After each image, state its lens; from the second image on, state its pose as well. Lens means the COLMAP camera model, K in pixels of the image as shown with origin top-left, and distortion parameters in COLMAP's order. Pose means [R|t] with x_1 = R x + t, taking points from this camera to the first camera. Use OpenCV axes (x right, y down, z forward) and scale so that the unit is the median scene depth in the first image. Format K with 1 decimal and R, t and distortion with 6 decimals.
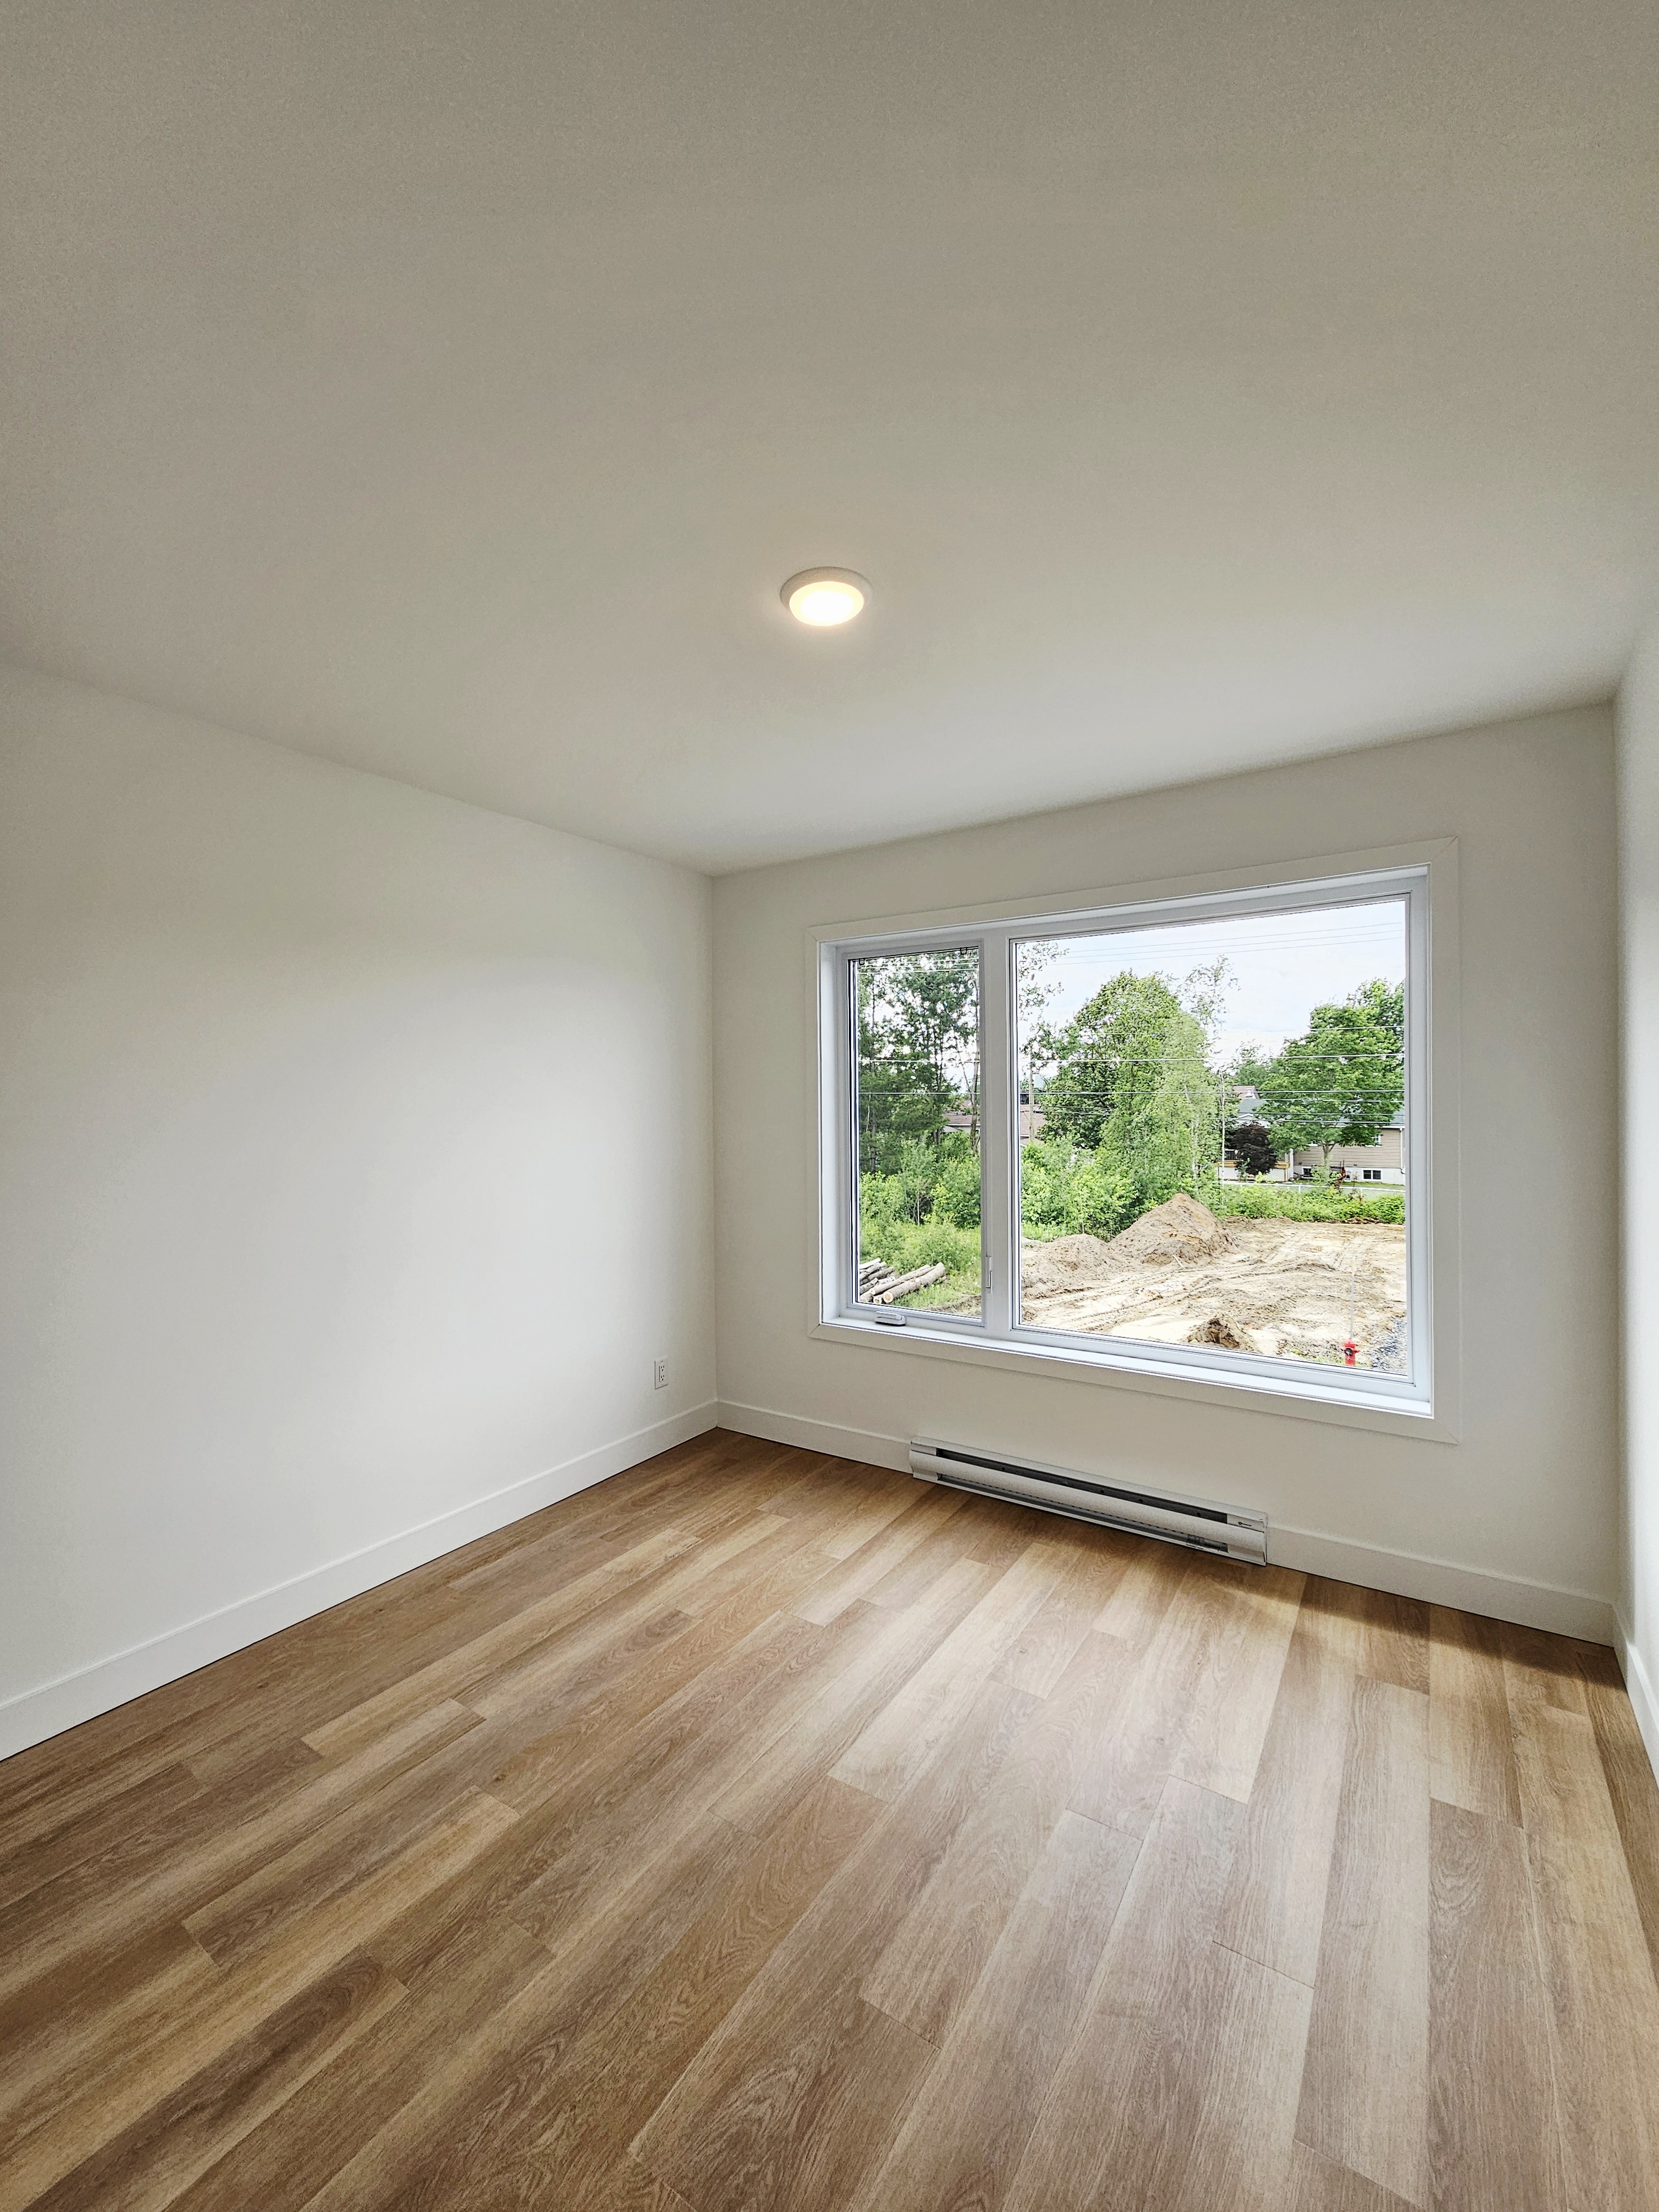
lens RADIAL K [[908.5, 0, 816.1], [0, 908.5, 1099.2], [0, 0, 1]] dist [-0.000693, 0.000274]
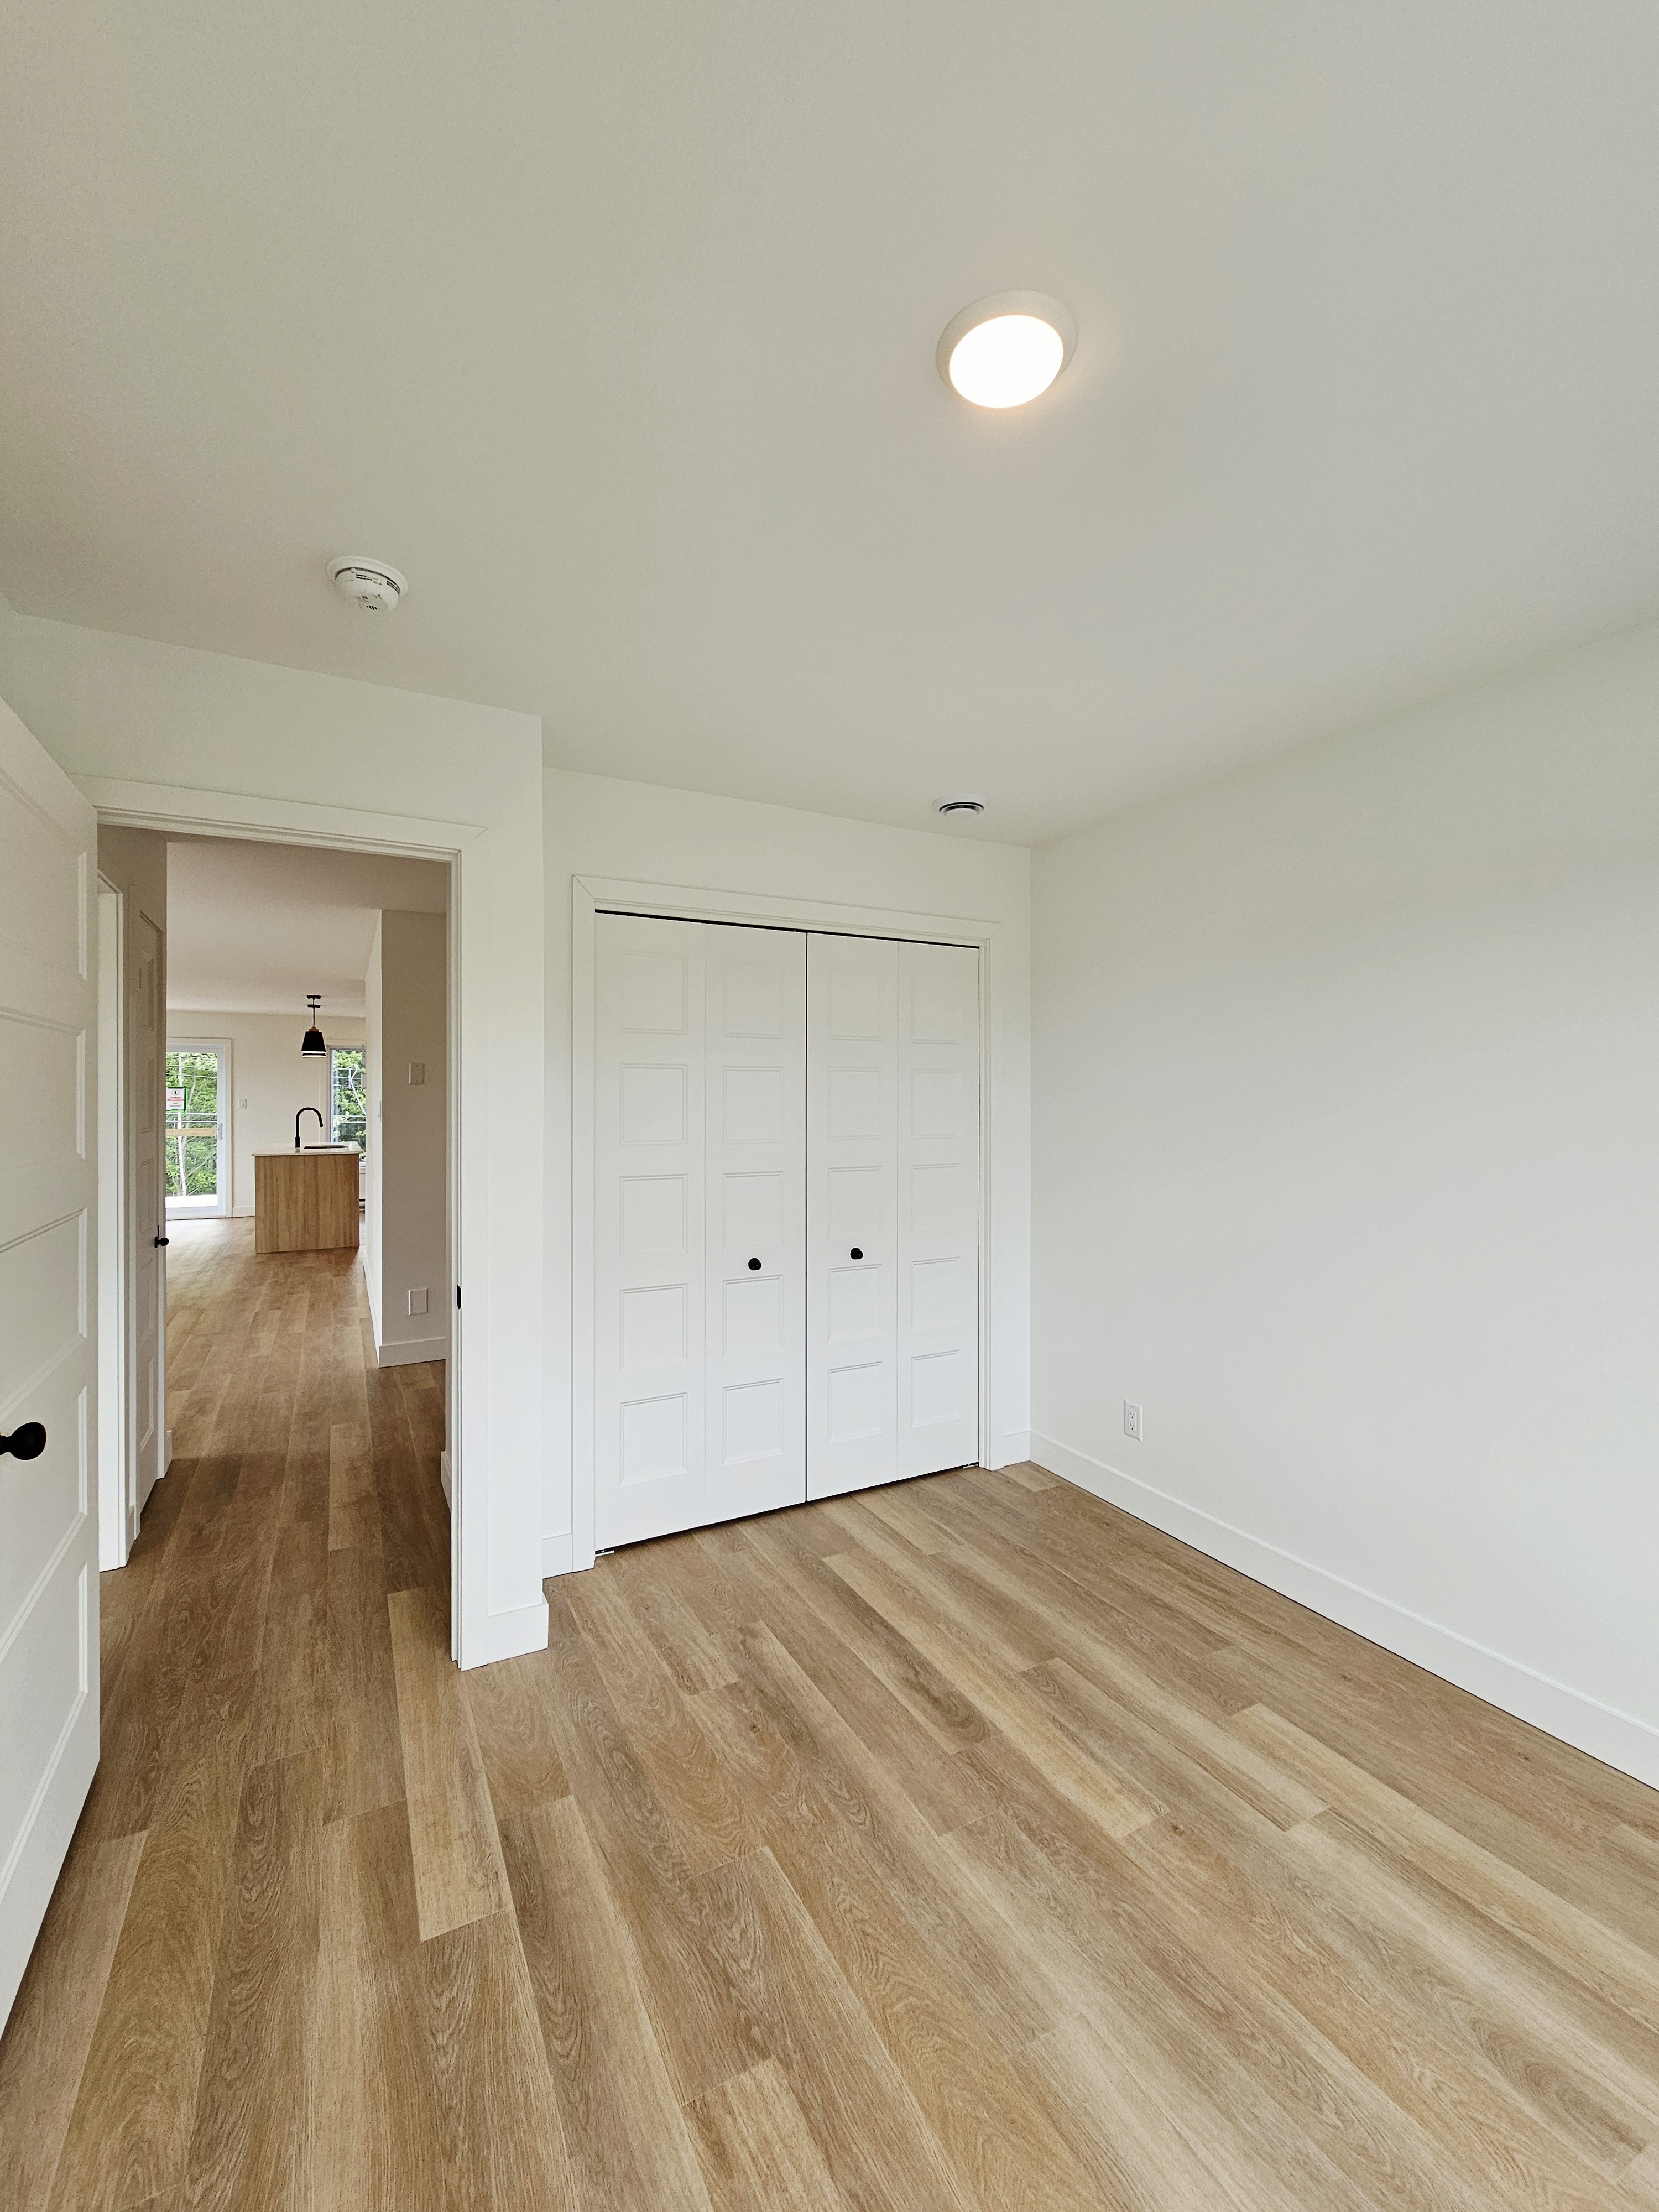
lens RADIAL K [[908.5, 0, 816.1], [0, 908.5, 1099.2], [0, 0, 1]] dist [-0.000693, 0.000274]
pose [[-0.474443, 0.009392, -0.880236, 0.746459], [0.008432, 0.999946, 0.006124, -0.005313], [0.880246, -0.004517, -0.474497, 1.320152]]
